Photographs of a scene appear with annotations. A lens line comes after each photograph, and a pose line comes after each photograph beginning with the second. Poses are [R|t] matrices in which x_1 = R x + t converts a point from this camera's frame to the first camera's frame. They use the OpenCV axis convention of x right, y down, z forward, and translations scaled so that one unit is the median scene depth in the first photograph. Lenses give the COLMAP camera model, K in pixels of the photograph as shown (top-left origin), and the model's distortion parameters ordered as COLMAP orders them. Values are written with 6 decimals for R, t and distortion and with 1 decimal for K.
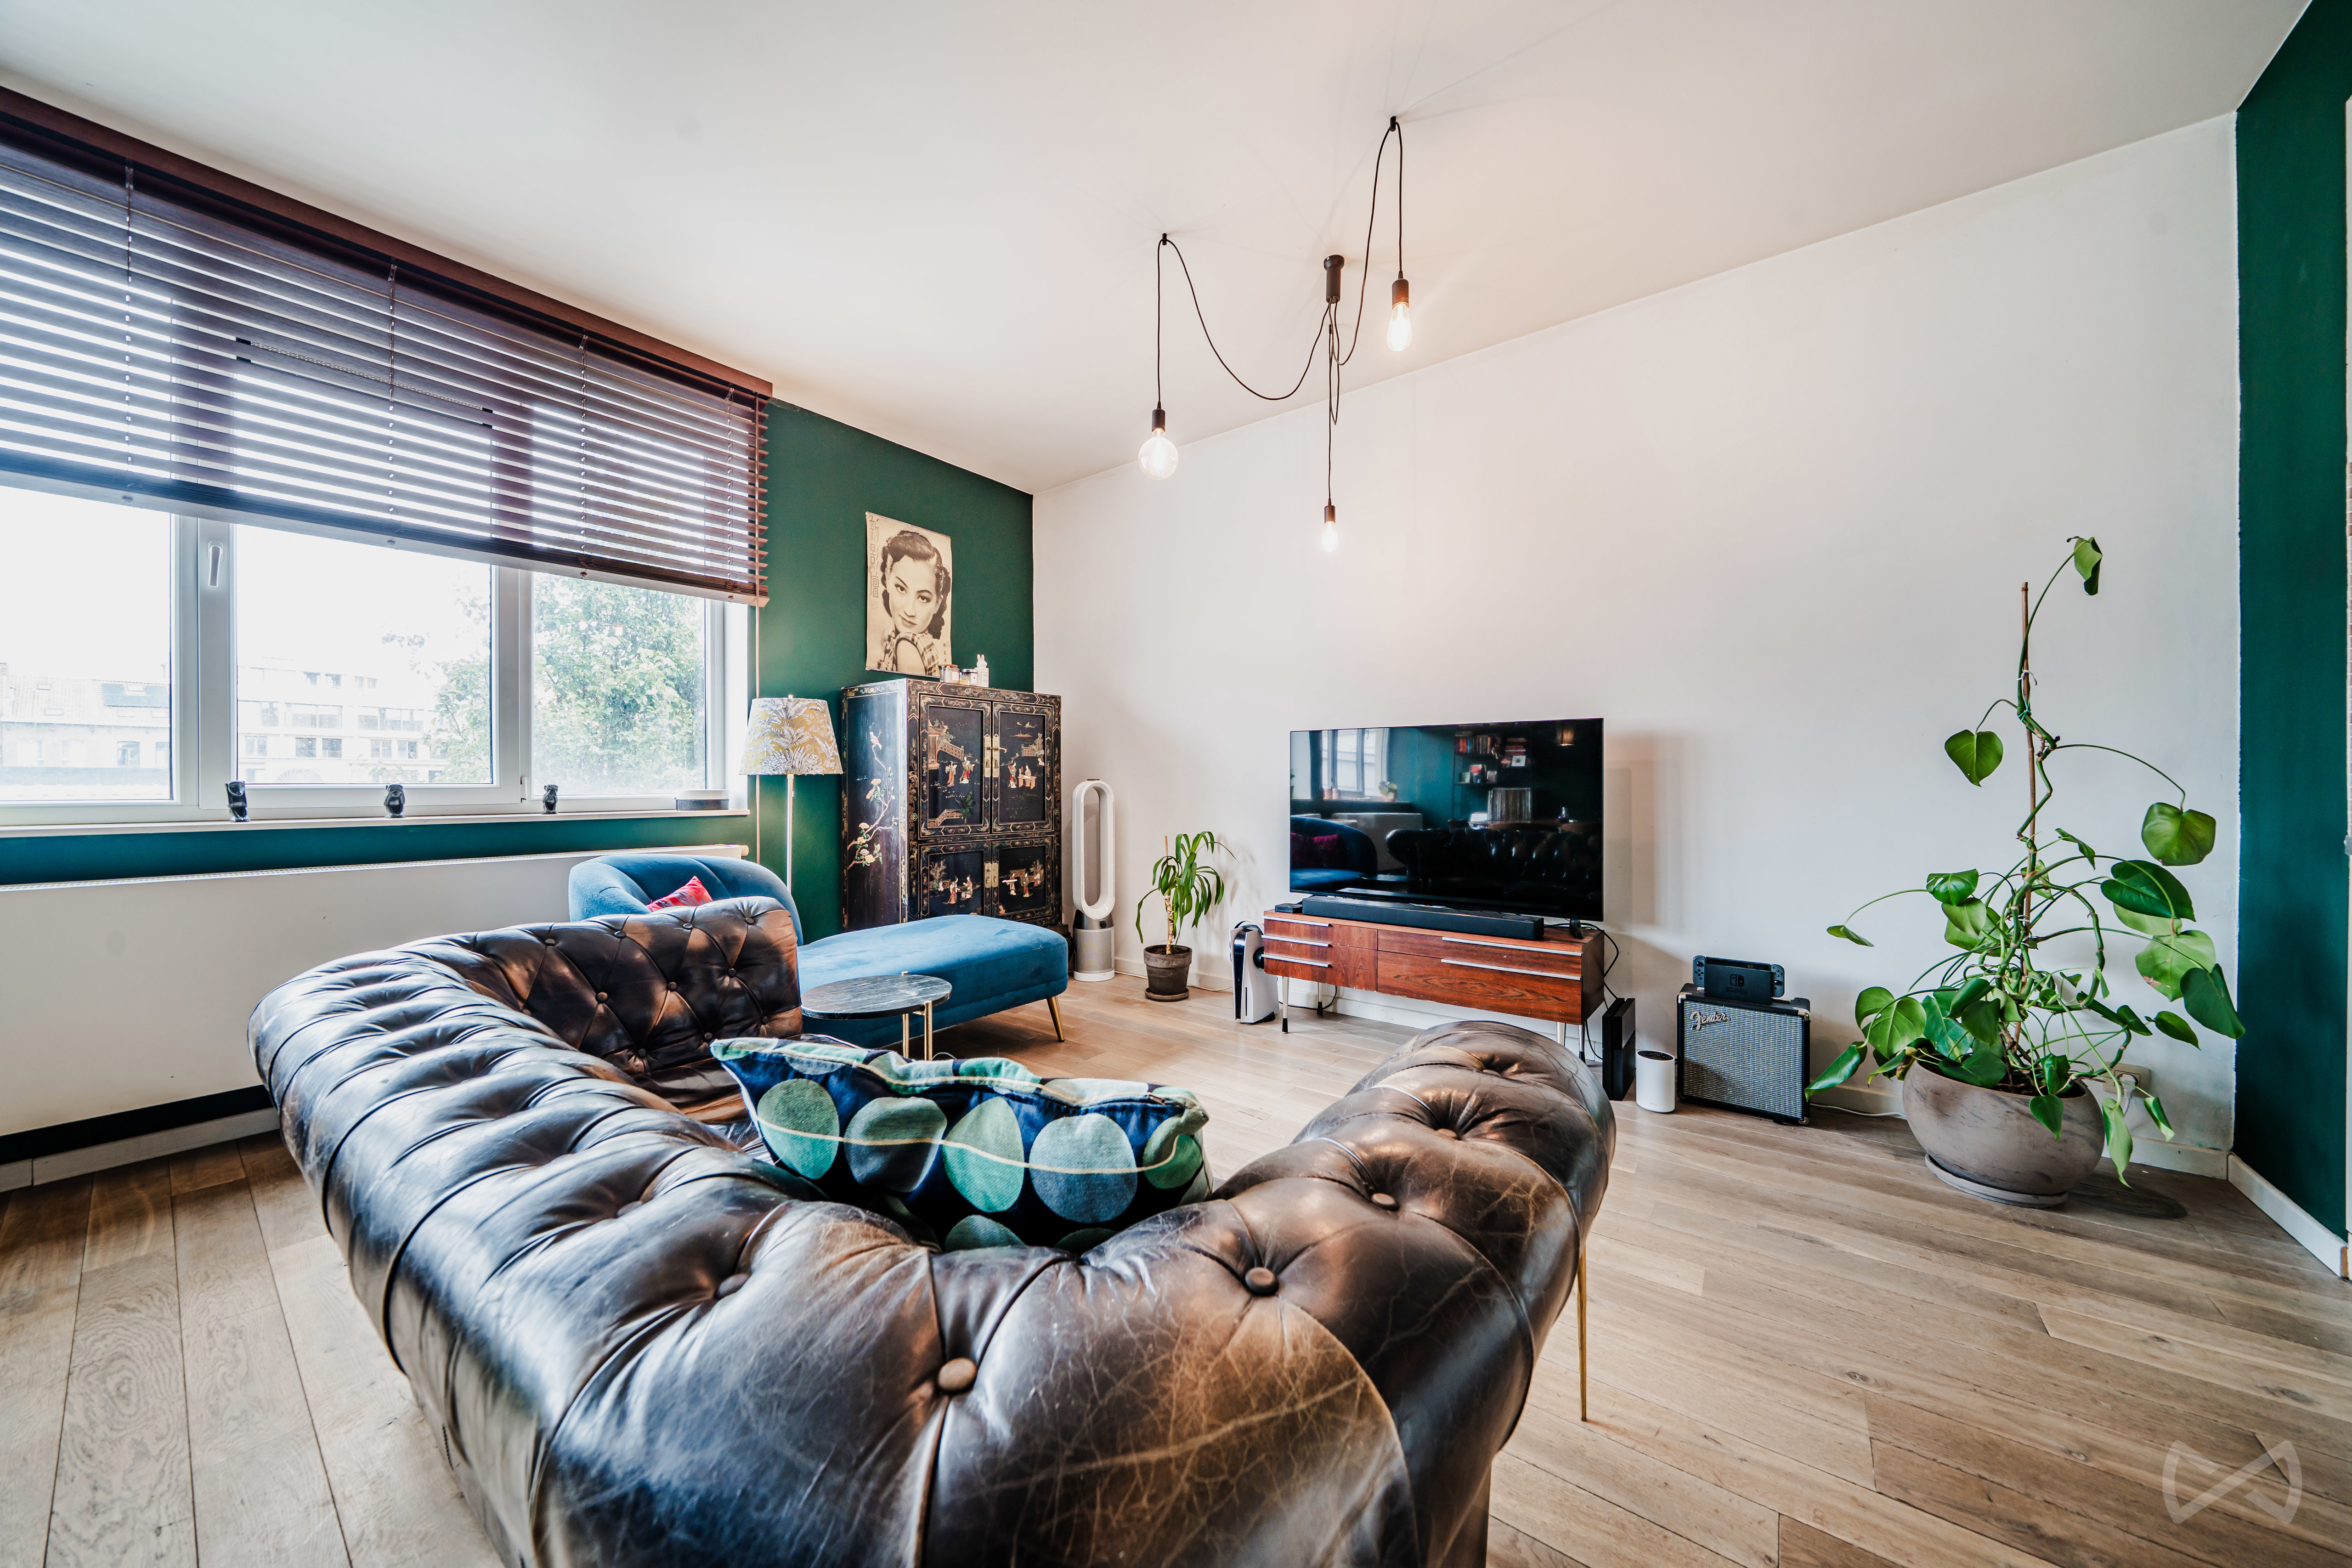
lens RADIAL K [[797.8, 0, 1190.6], [0, 797.8, 778.1], [0, 0, 1]] dist [-0.000545, -0.000083]
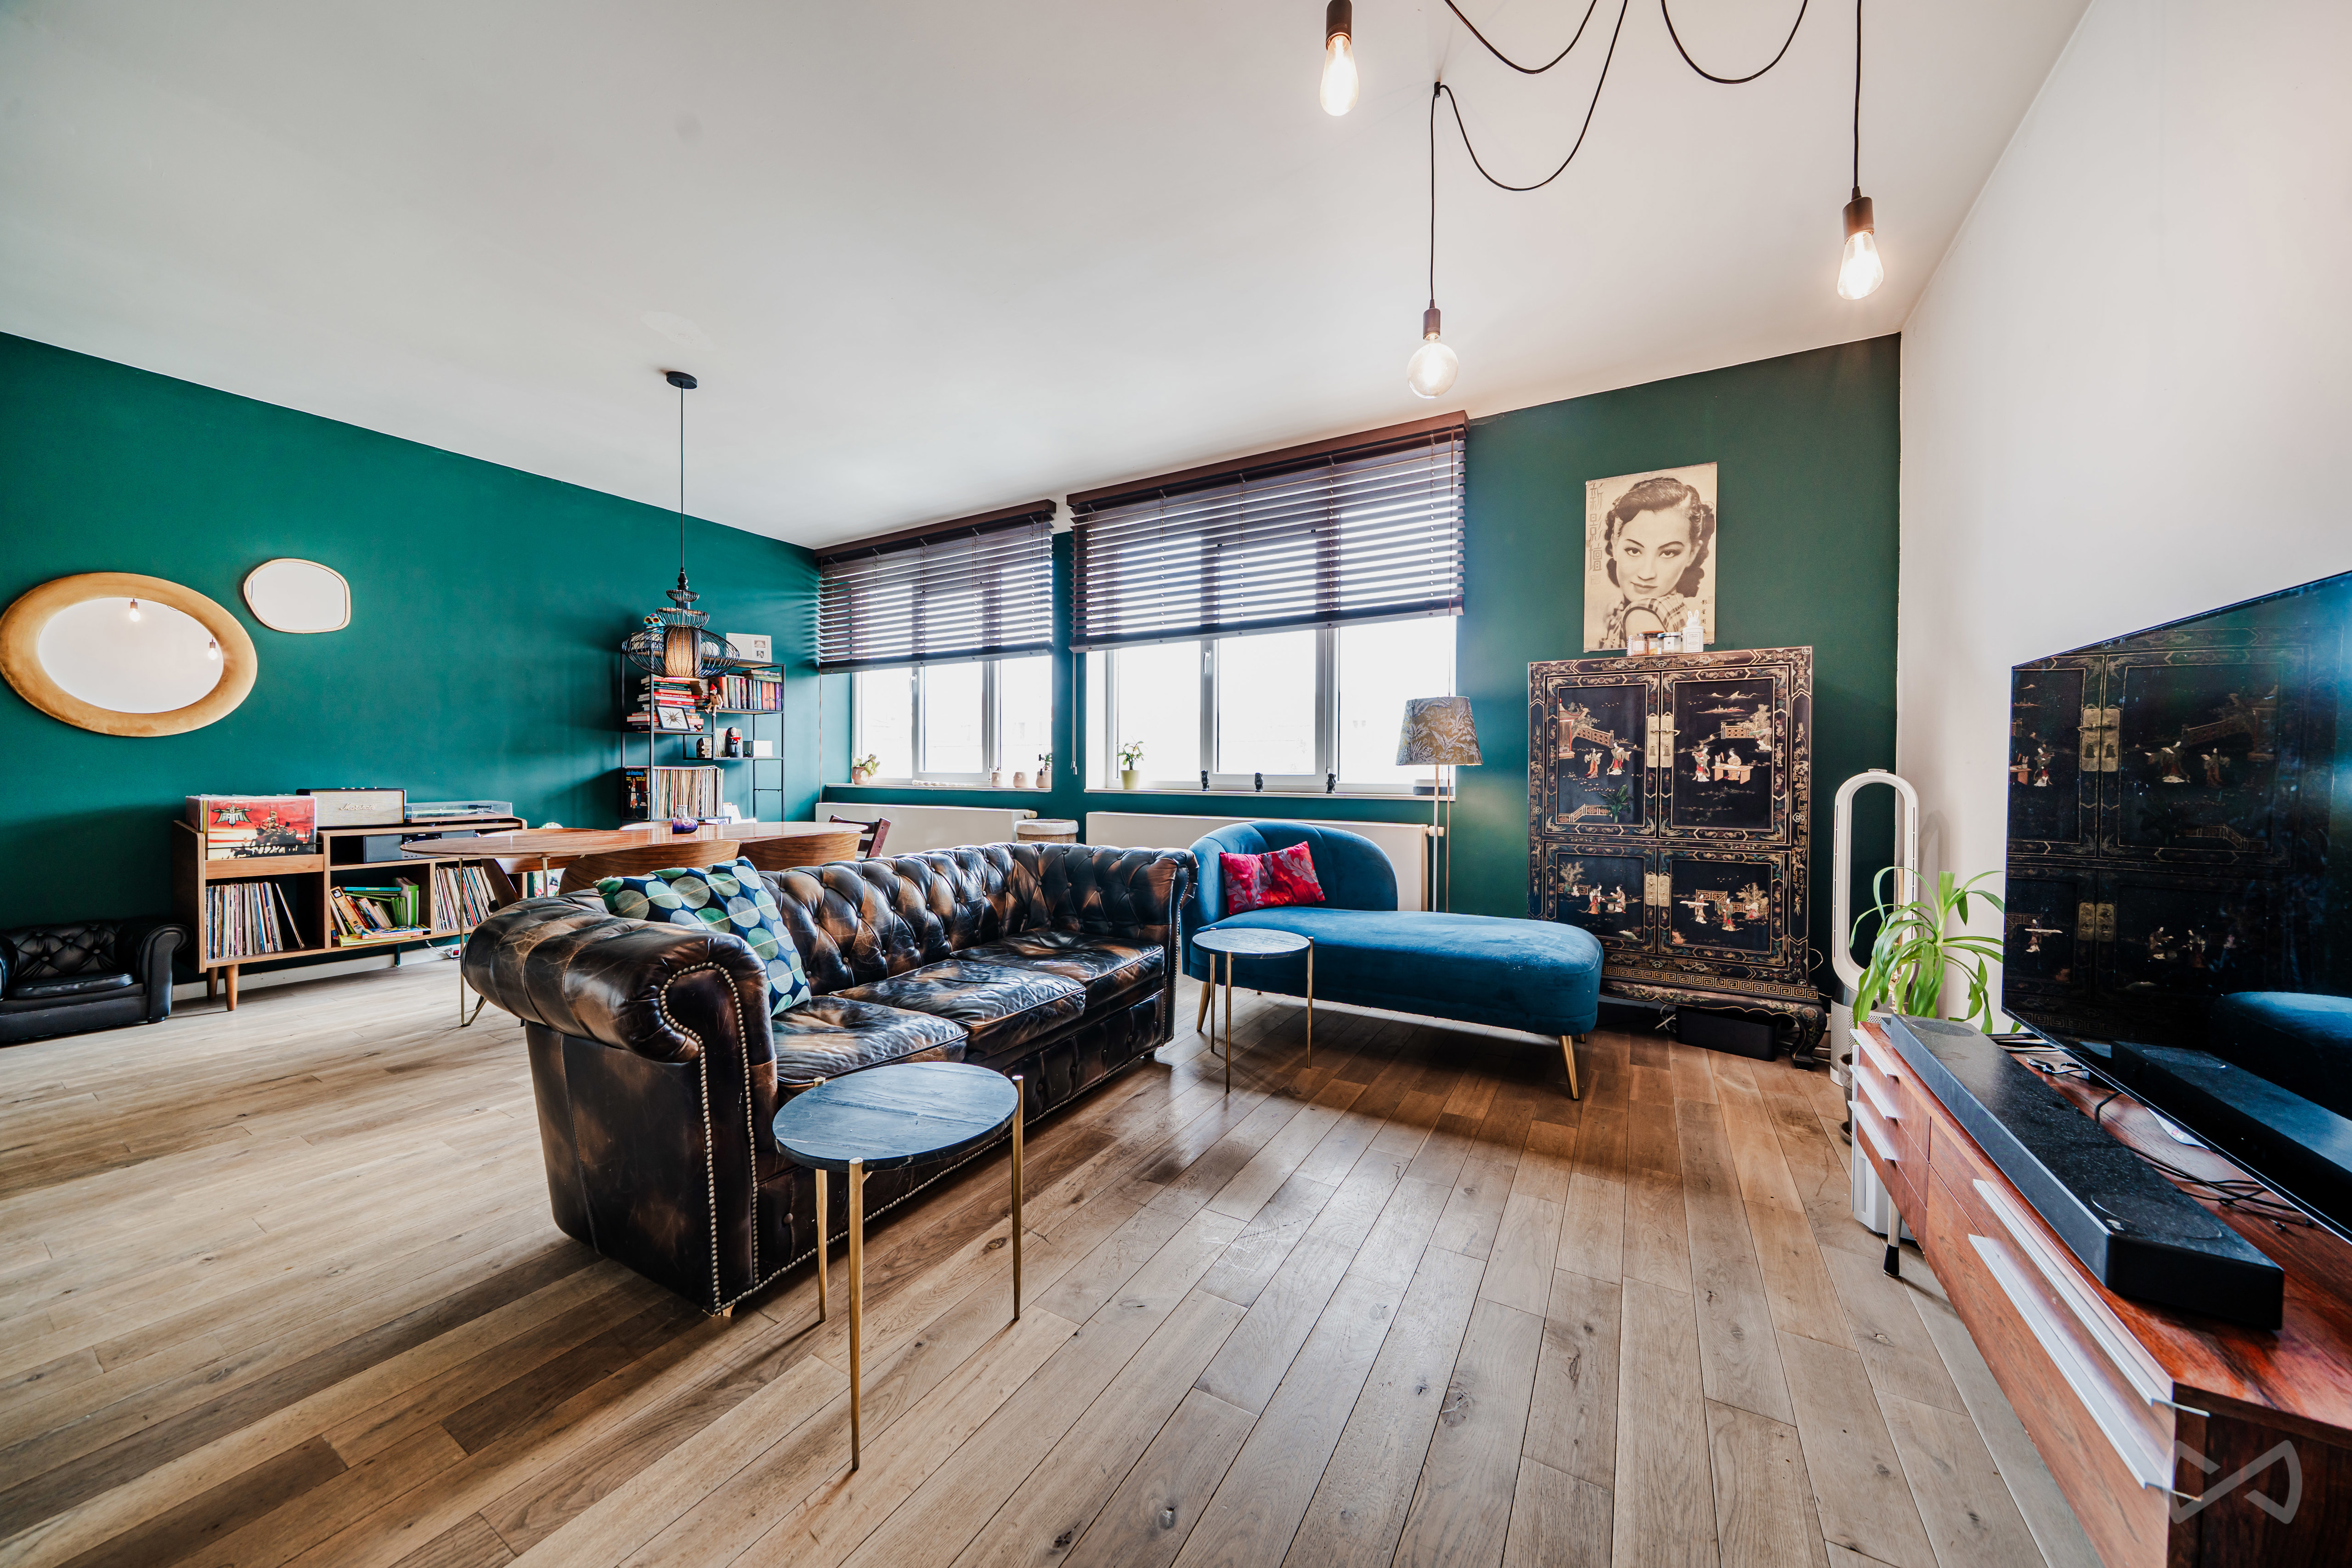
lens RADIAL K [[797.8, 0, 1190.5], [0, 797.8, 788.8], [0, 0, 1]] dist [-0.000545, -0.000083]
pose [[0.127471, 0.023979, -0.991552, 0.479335], [0.000717, 0.999705, 0.024268, 0.000530], [0.991842, -0.003805, 0.127417, 0.437830]]
